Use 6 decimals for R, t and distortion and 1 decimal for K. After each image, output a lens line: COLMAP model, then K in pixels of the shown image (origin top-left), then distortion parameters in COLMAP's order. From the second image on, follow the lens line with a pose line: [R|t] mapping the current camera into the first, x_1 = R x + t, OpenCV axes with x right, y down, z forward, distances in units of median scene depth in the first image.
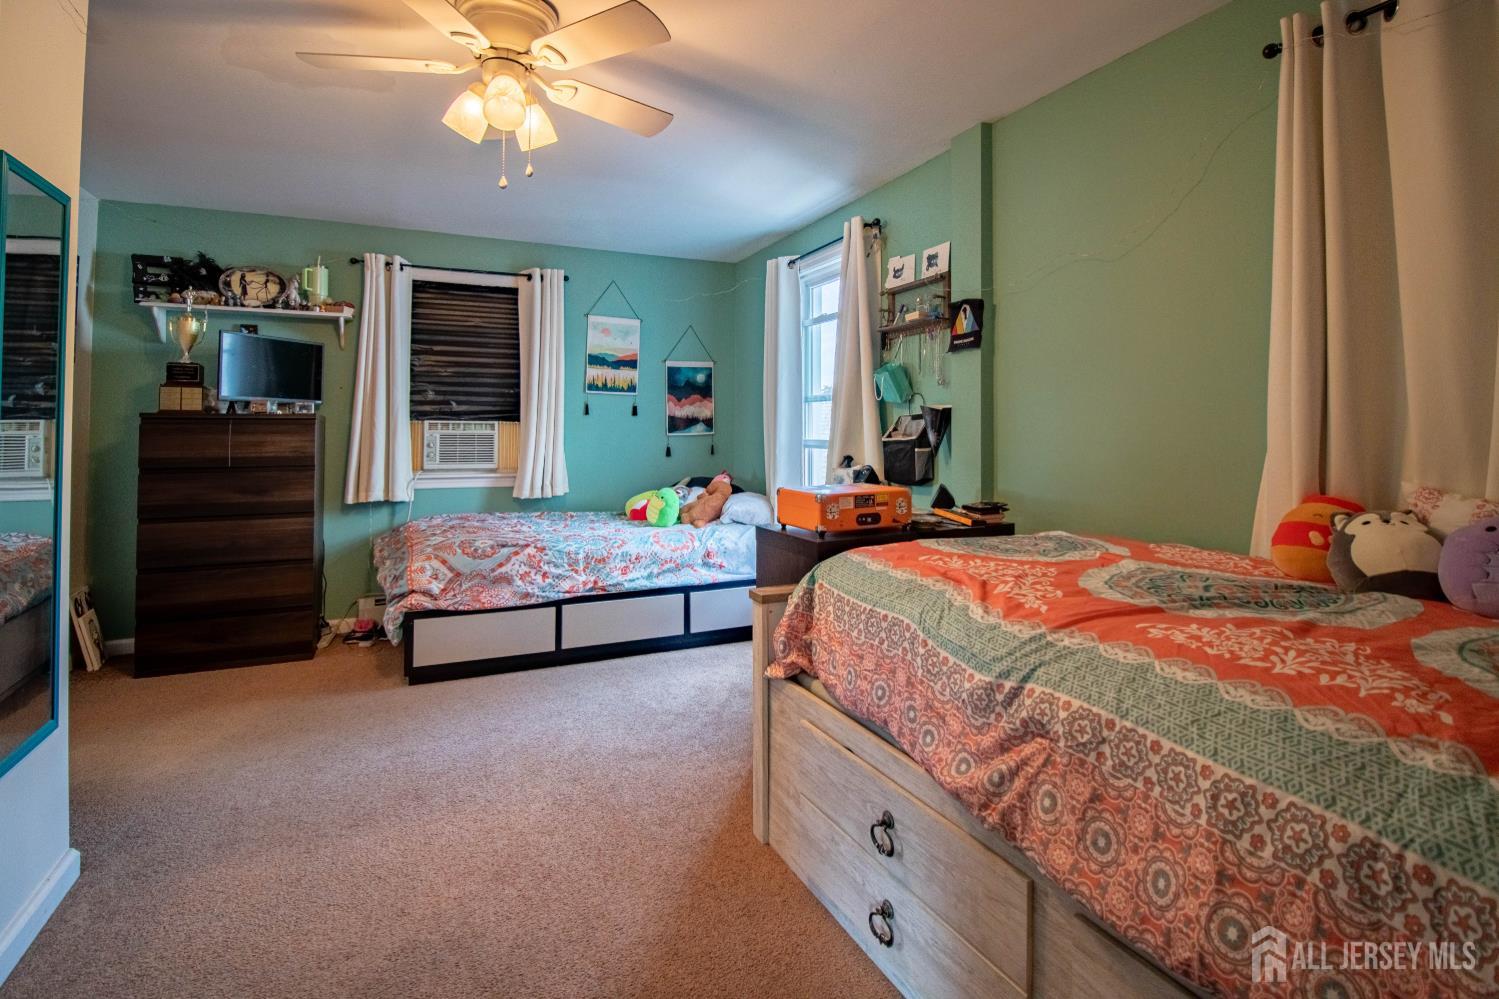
lens RADIAL K [[709.0, 0, 749.2], [0, 709.0, 477.8], [0, 0, 1]] dist [0.000931, -0.012825]
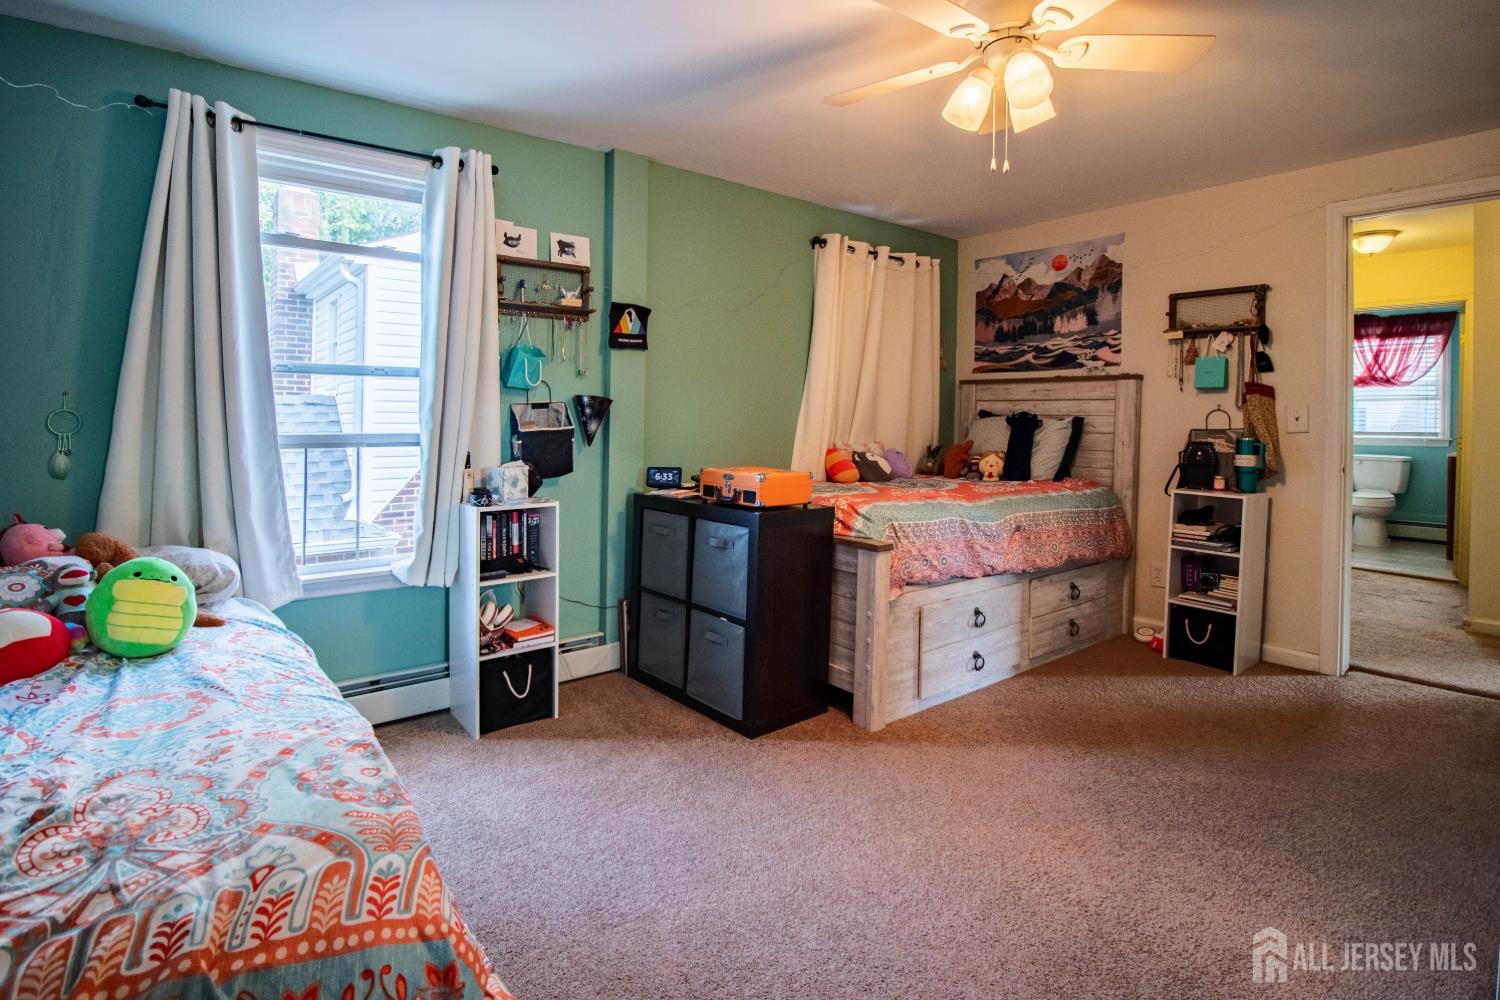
lens RADIAL K [[709.4, 0, 749.7], [0, 709.4, 478.3], [0, 0, 1]] dist [0.000931, -0.012825]
pose [[-0.214244, -0.087413, 0.972861, -0.807288], [0.058572, 0.993046, 0.102126, -0.075251], [-0.975022, 0.078863, -0.207634, 1.005585]]
